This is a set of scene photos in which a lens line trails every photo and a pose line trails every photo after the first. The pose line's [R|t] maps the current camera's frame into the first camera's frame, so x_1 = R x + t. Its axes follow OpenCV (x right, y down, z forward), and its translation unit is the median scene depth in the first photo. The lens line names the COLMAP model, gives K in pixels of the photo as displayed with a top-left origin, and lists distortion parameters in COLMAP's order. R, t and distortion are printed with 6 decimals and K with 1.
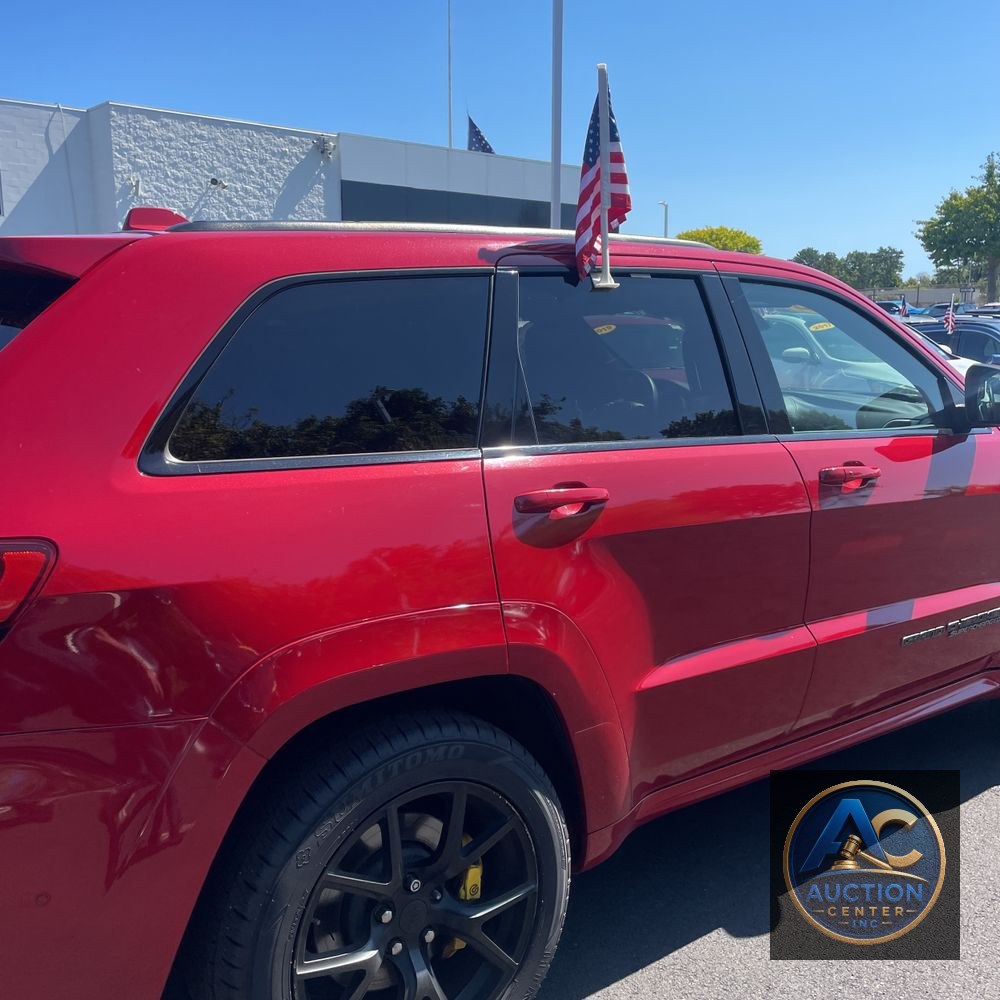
lens RADIAL K [[998.7, 0, 498.8], [0, 998.7, 501.0], [0, 0, 1]] dist [0.089573, -0.111226]
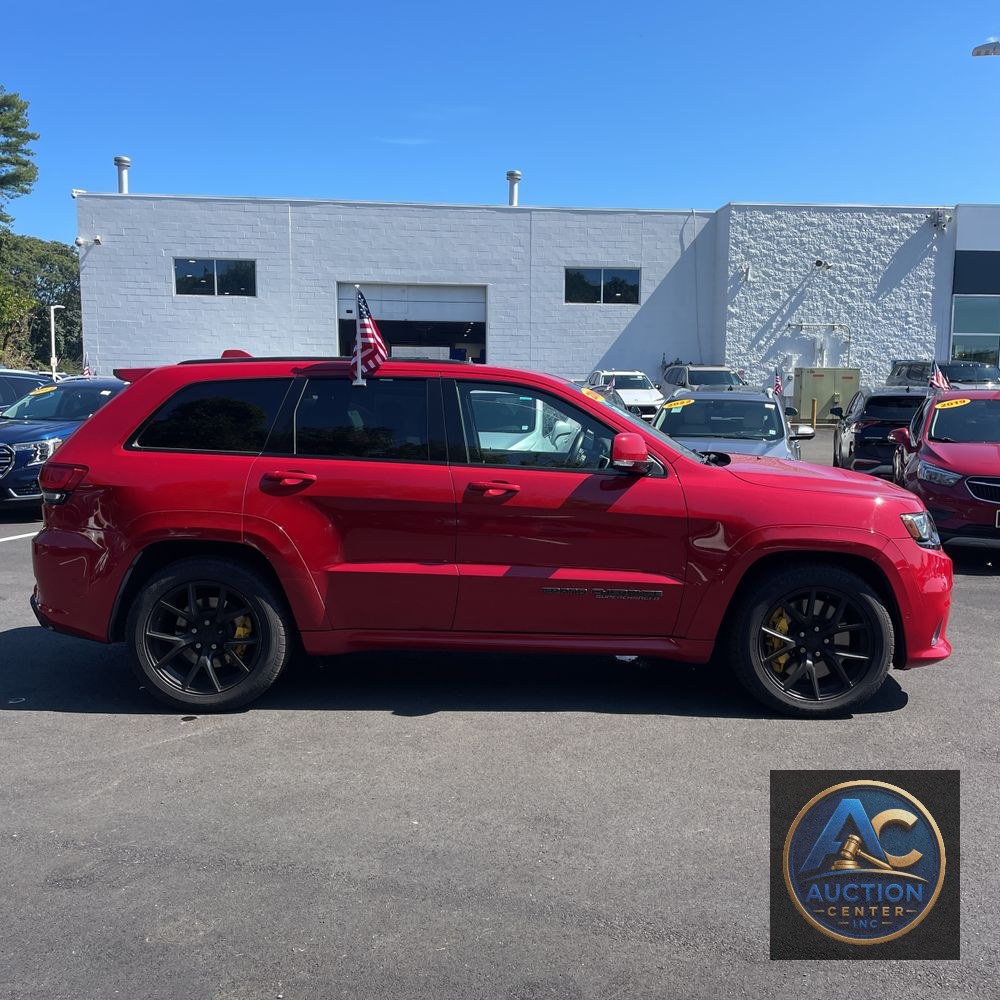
lens RADIAL K [[1005.6, 0, 519.5], [0, 1005.6, 503.0], [0, 0, 1]] dist [0.080376, -0.109252]
pose [[0.802634, 0.080107, -0.591069, 0.124675], [-0.117783, 0.992714, -0.025401, 0.003982], [0.584728, 0.090005, 0.806221, -0.039342]]
